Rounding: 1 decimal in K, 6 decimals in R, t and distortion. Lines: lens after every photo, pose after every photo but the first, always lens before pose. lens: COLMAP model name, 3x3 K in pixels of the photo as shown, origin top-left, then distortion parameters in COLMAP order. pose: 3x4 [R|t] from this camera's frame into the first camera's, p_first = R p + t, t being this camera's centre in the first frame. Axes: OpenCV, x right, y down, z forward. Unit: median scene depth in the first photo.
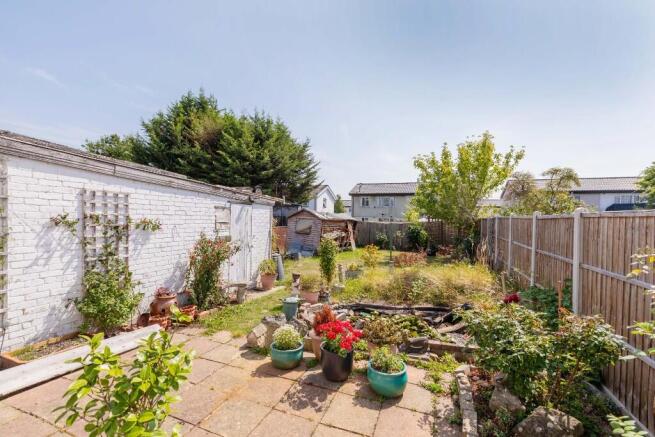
lens RADIAL K [[289.6, 0, 328.2], [0, 289.6, 220.5], [0, 0, 1]] dist [-0.003105, -0.000873]
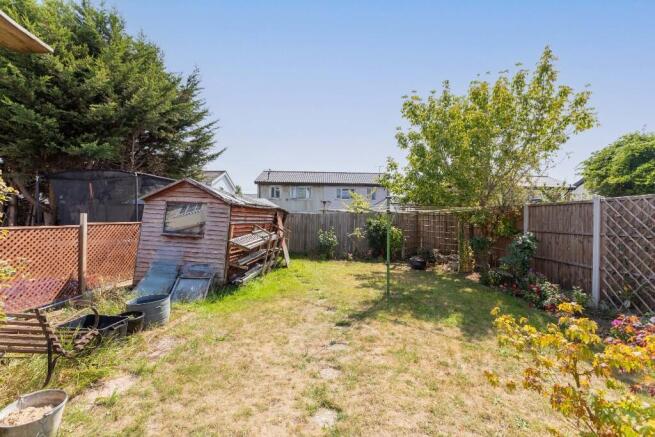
lens RADIAL K [[289.6, 0, 327.0], [0, 289.6, 215.9], [0, 0, 1]] dist [-0.003105, -0.000873]
pose [[0.940435, 0.002862, 0.339962, -0.025478], [-0.001301, 0.999988, -0.004819, 0.012404], [-0.339971, 0.004090, 0.940427, 0.429235]]
